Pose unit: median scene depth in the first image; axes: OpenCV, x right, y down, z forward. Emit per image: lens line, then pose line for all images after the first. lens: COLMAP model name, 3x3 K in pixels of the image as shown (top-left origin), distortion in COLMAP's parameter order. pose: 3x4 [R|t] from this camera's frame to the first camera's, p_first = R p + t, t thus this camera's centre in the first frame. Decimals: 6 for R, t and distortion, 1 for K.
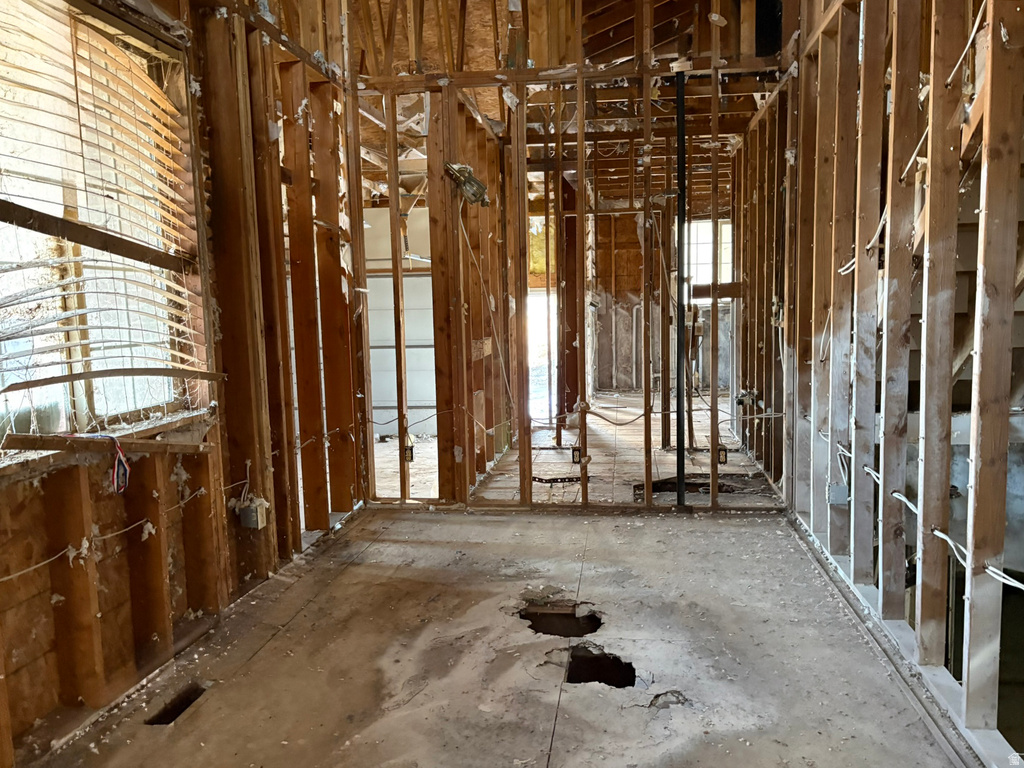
lens RADIAL K [[780.9, 0, 515.5], [0, 780.9, 387.7], [0, 0, 1]] dist [0.025958, -0.028250]
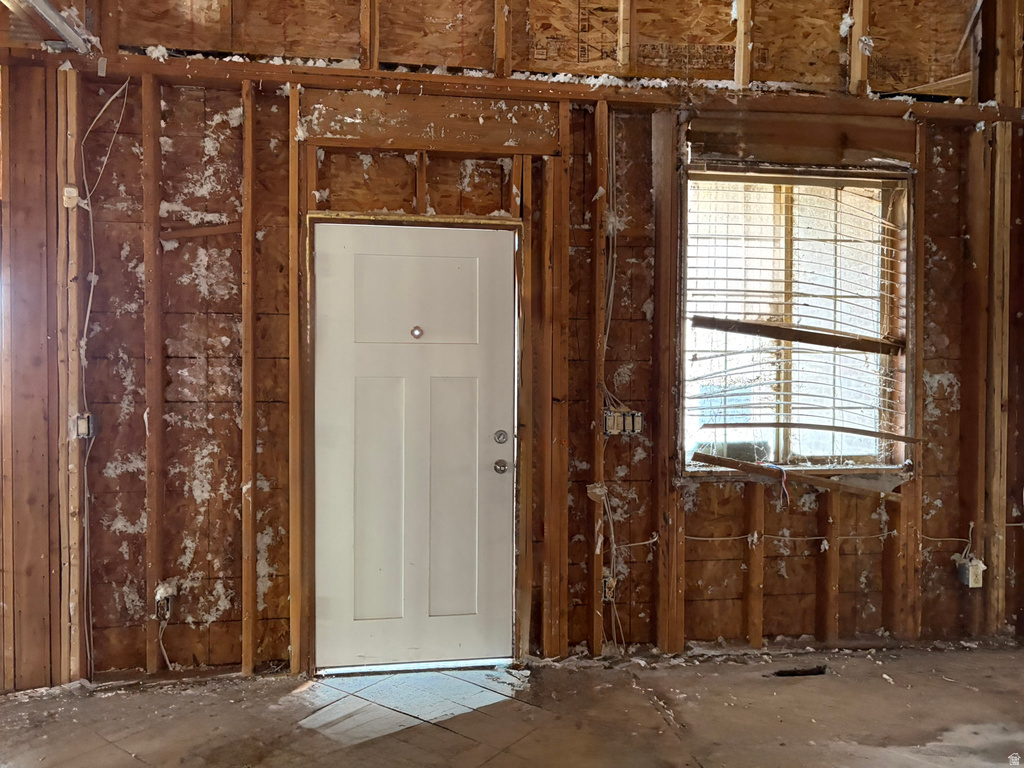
lens RADIAL K [[766.1, 0, 514.1], [0, 766.1, 385.3], [0, 0, 1]] dist [0.059499, -0.060707]
pose [[0.306161, 0.059651, -0.950109, 0.458282], [-0.118903, 0.992616, 0.024005, -0.044486], [0.944525, 0.105621, 0.310993, 0.042628]]
